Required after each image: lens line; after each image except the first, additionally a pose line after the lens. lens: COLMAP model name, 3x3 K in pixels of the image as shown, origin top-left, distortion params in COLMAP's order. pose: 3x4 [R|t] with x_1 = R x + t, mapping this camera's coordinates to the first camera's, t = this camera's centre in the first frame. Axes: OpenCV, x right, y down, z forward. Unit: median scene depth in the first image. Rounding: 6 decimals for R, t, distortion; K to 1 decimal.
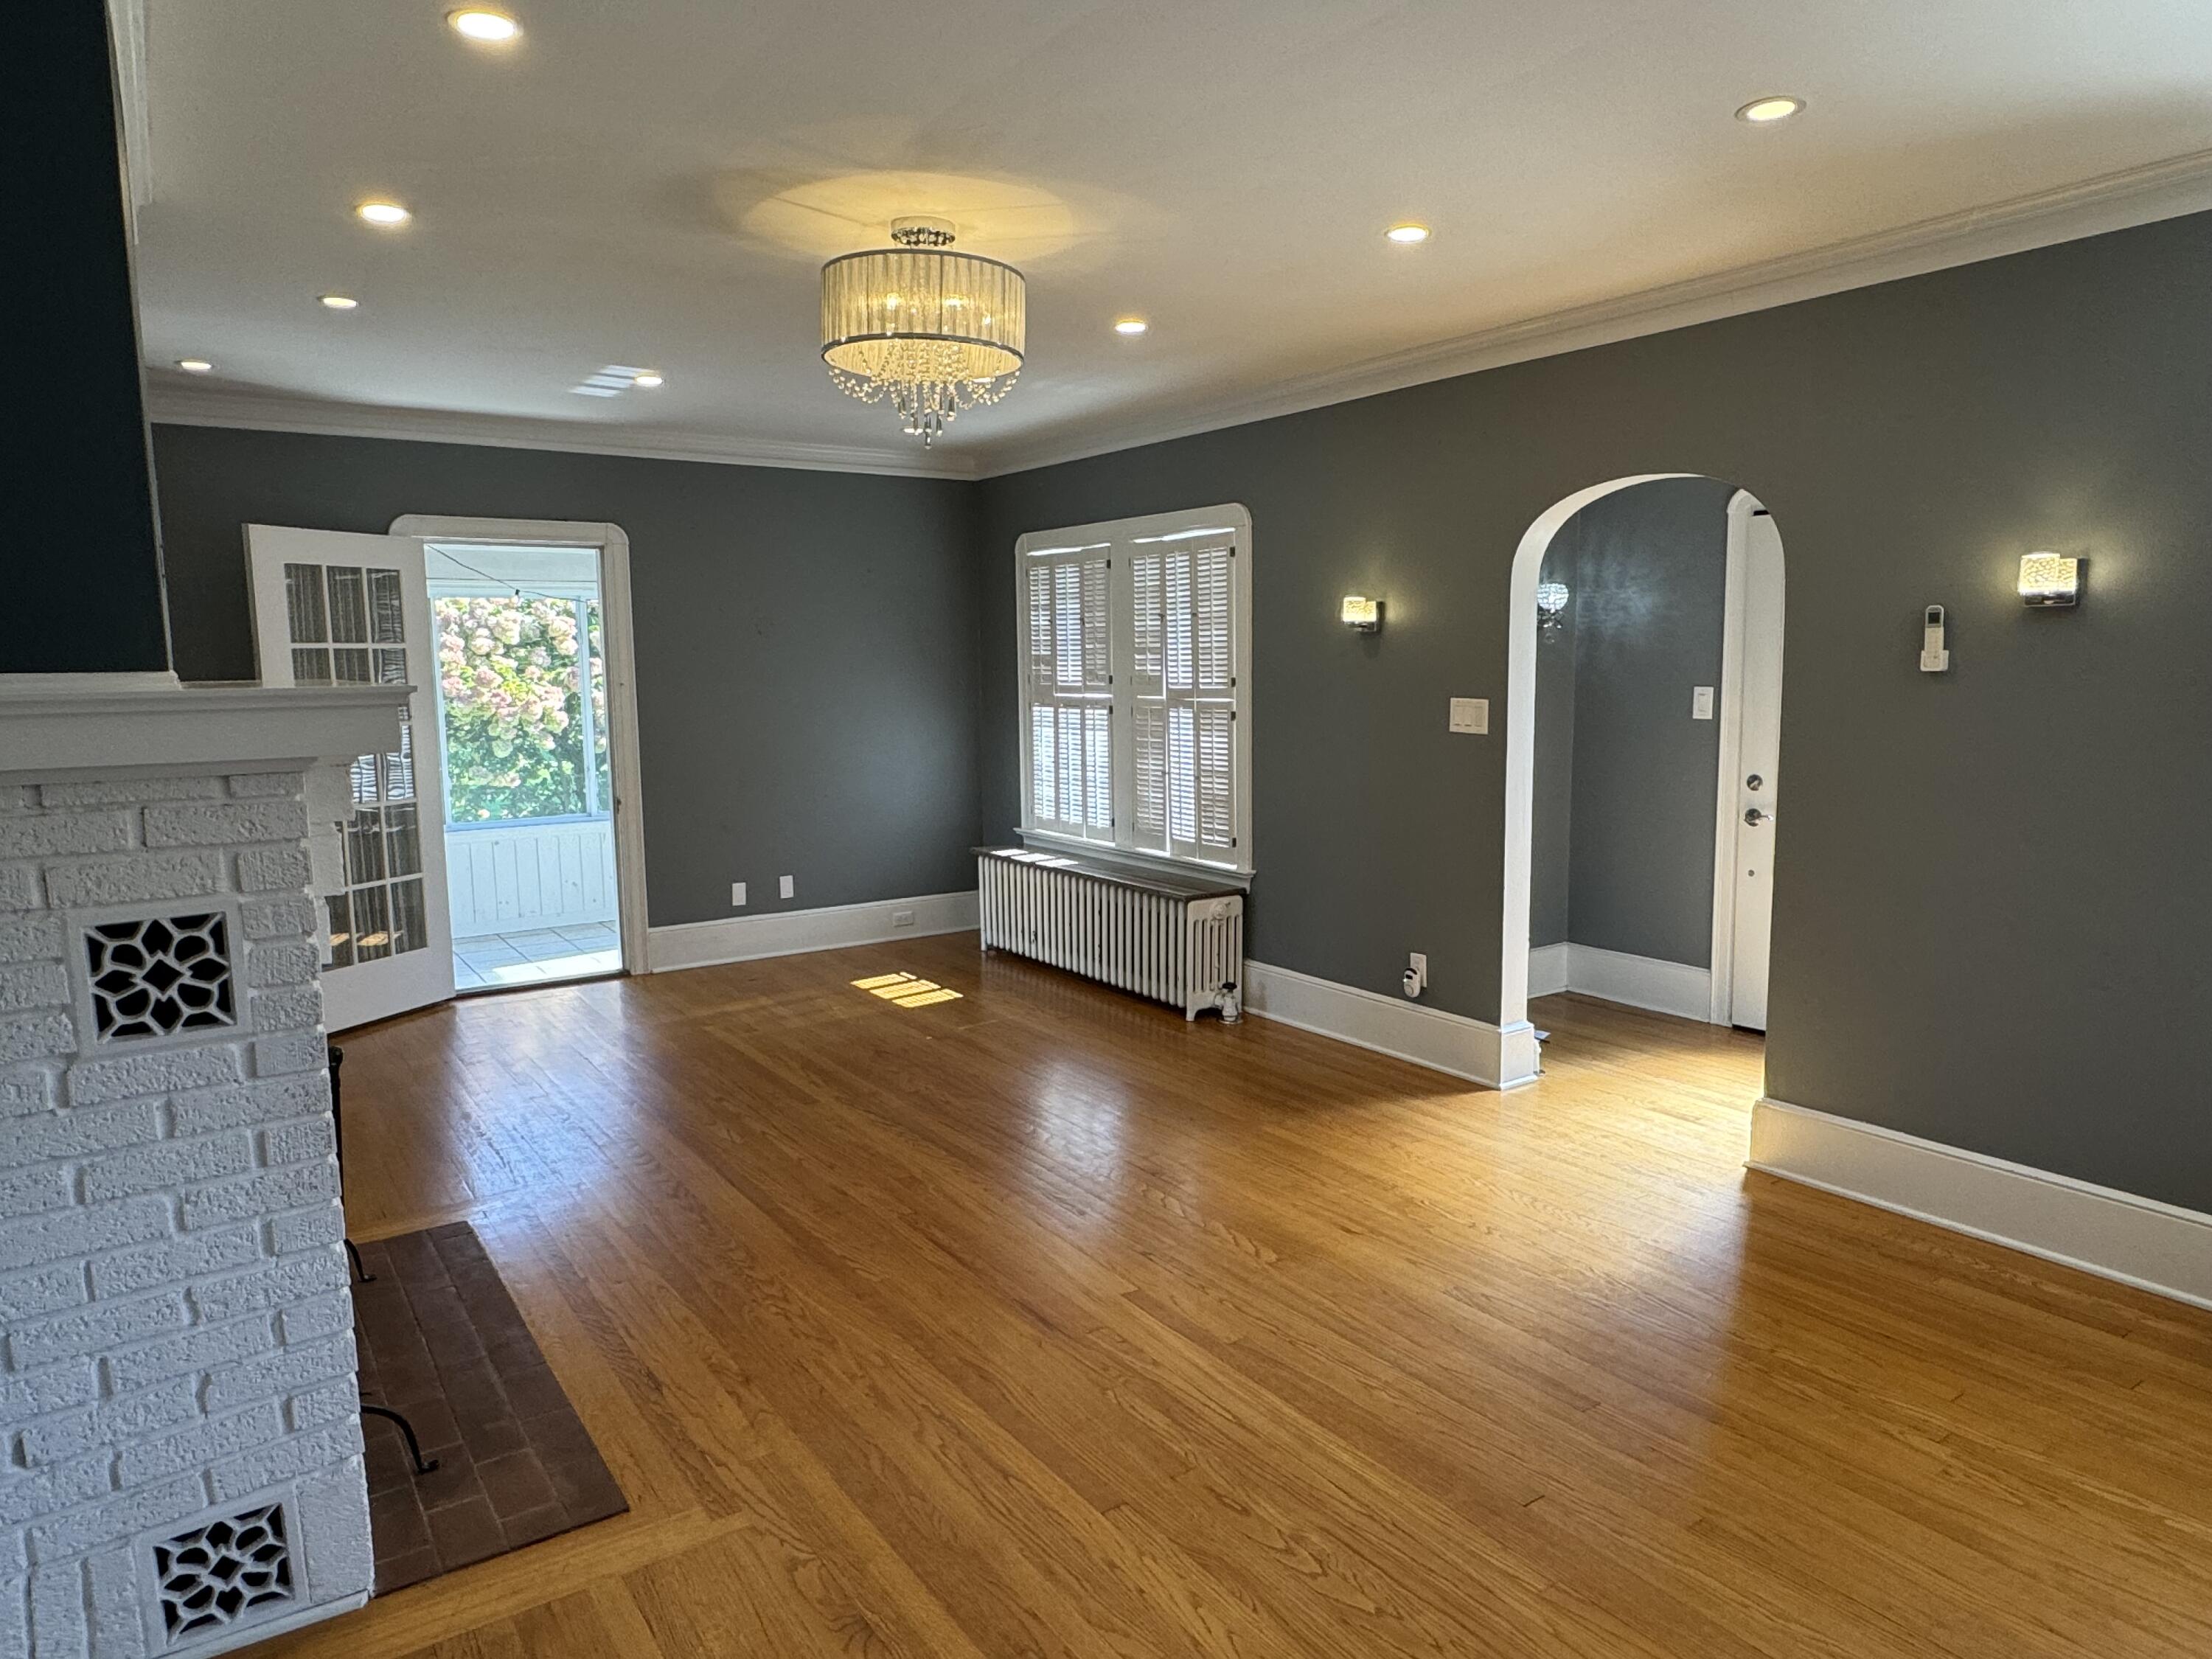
lens RADIAL K [[1394.7, 0, 1106.0], [0, 1394.7, 829.5], [0, 0, 1]] dist [-0.003785, -0.000833]
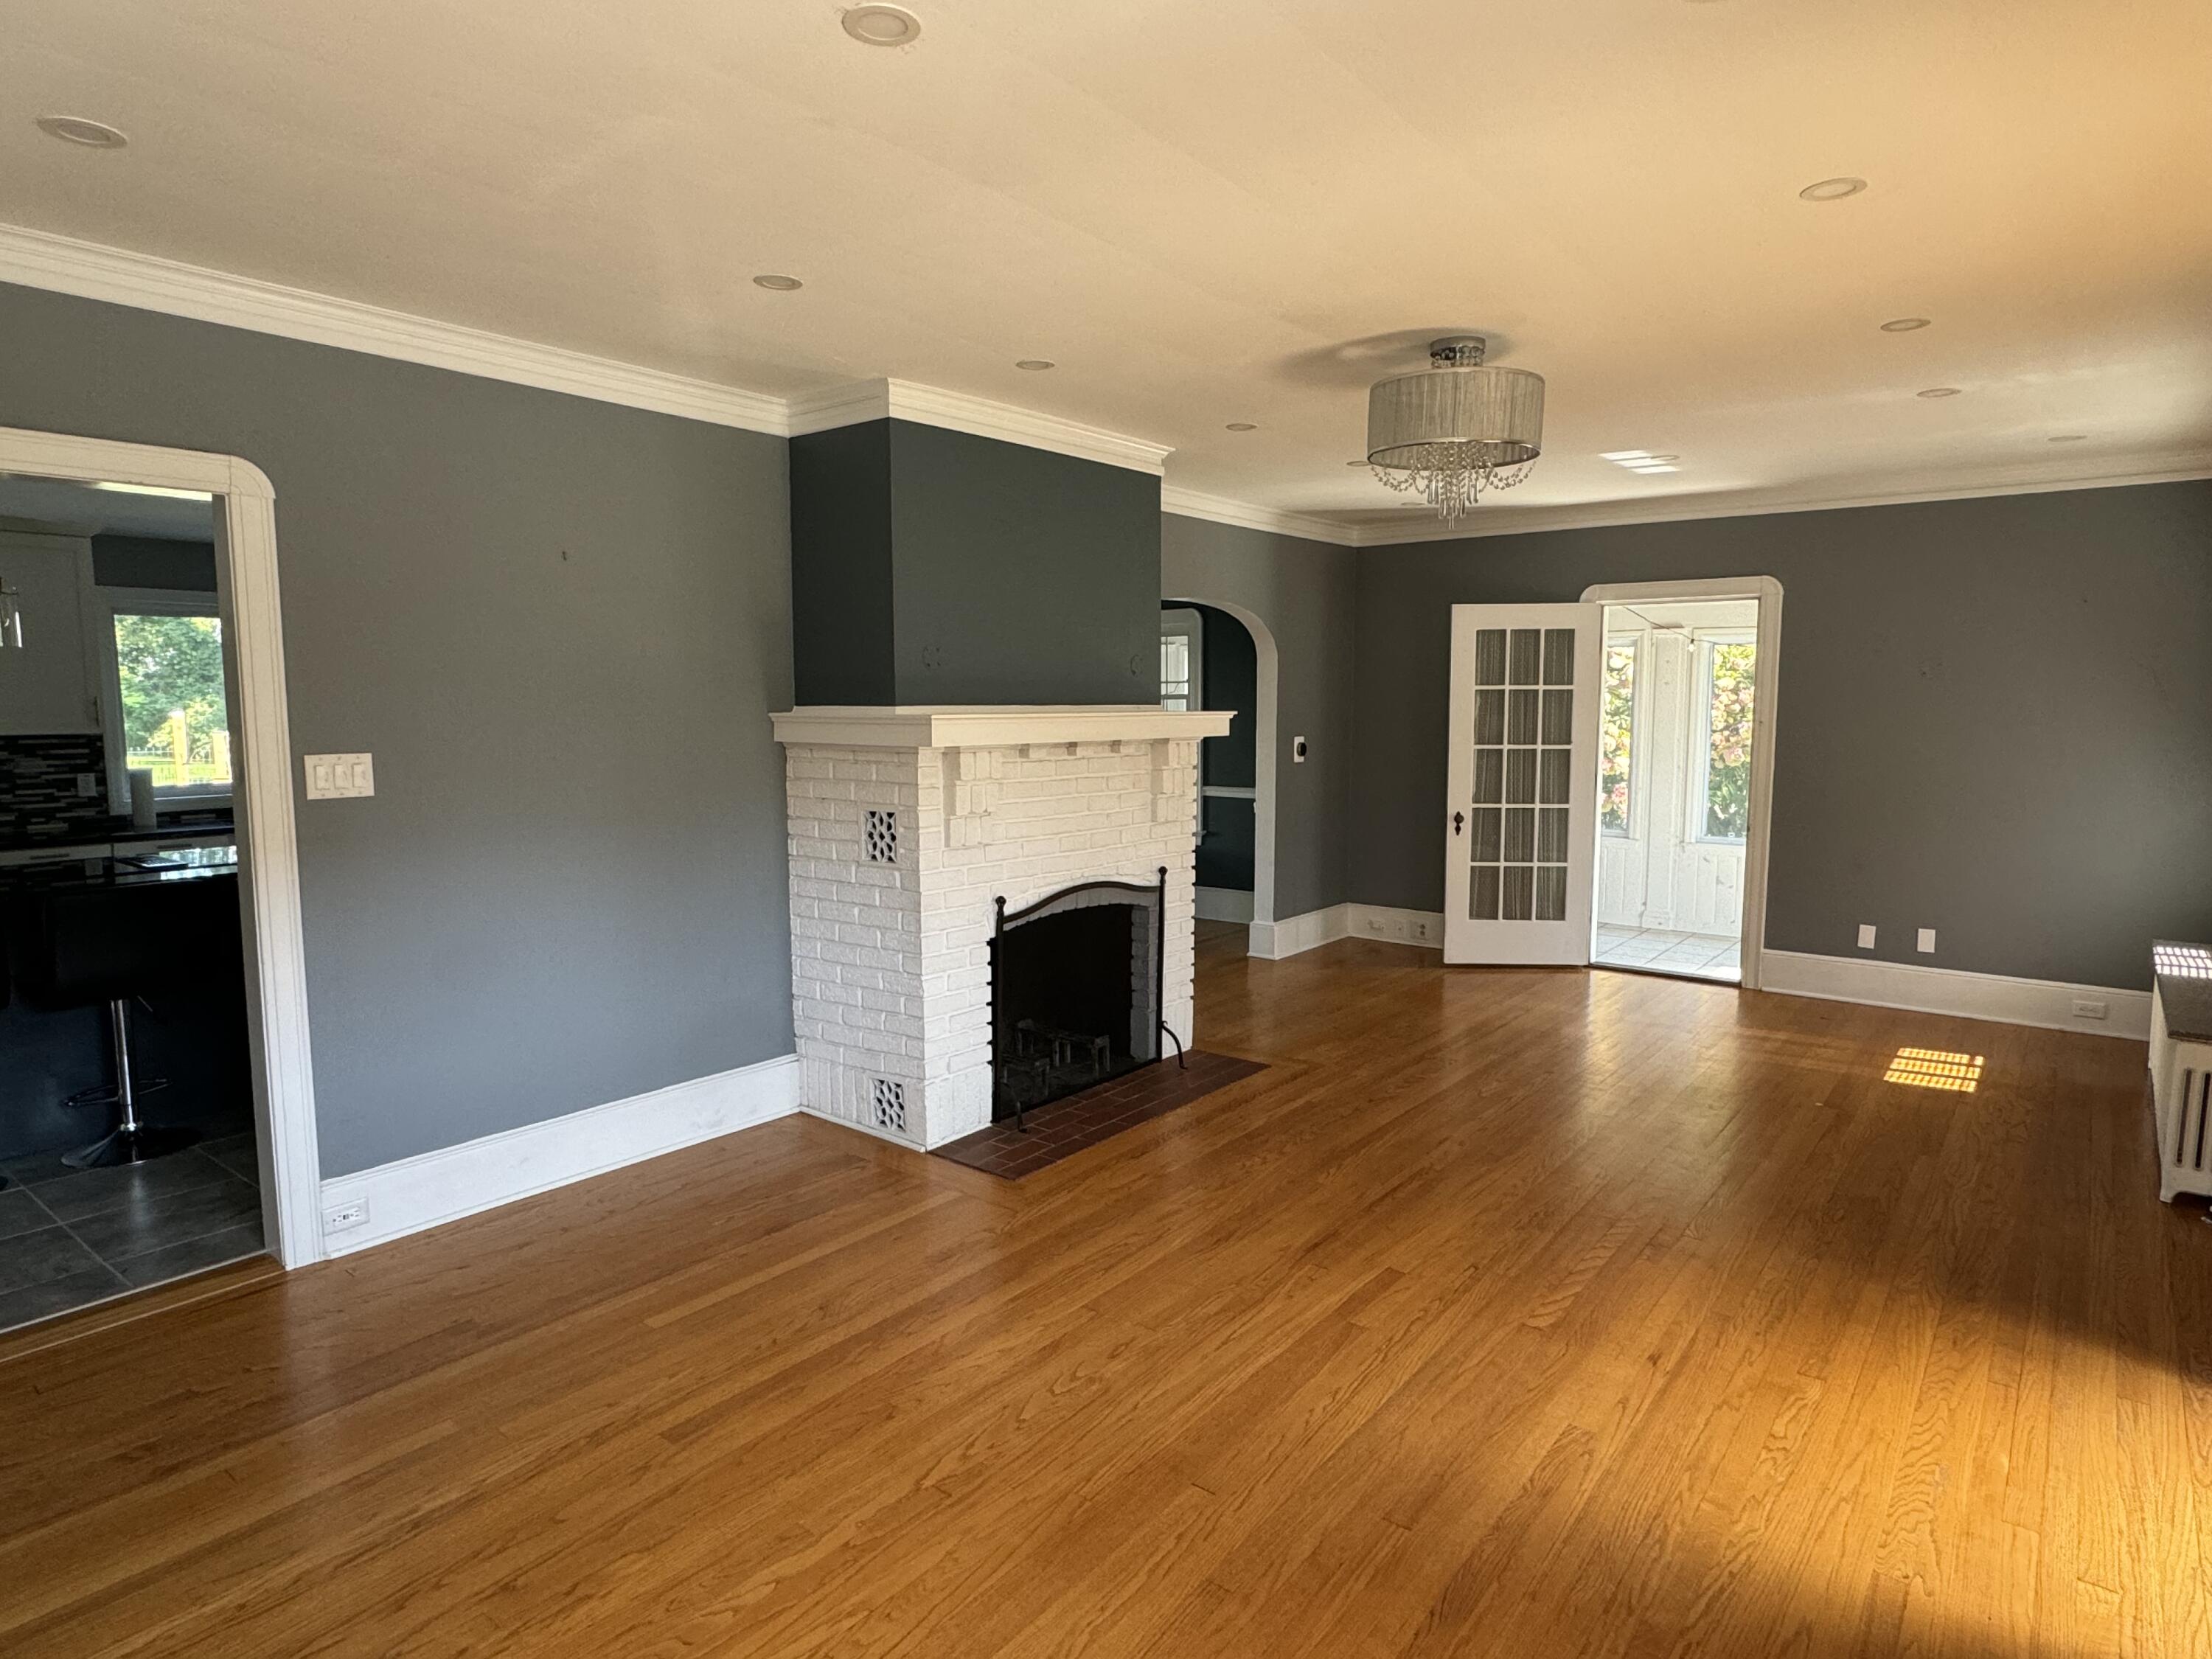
lens RADIAL K [[1247.0, 0, 1106.0], [0, 1247.0, 829.5], [0, 0, 1]] dist [0.002066, 0.000657]
pose [[0.292986, 0.110787, -0.949677, 0.485755], [-0.120169, 0.989655, 0.078377, -0.039576], [0.948535, 0.091159, 0.303268, 0.247272]]
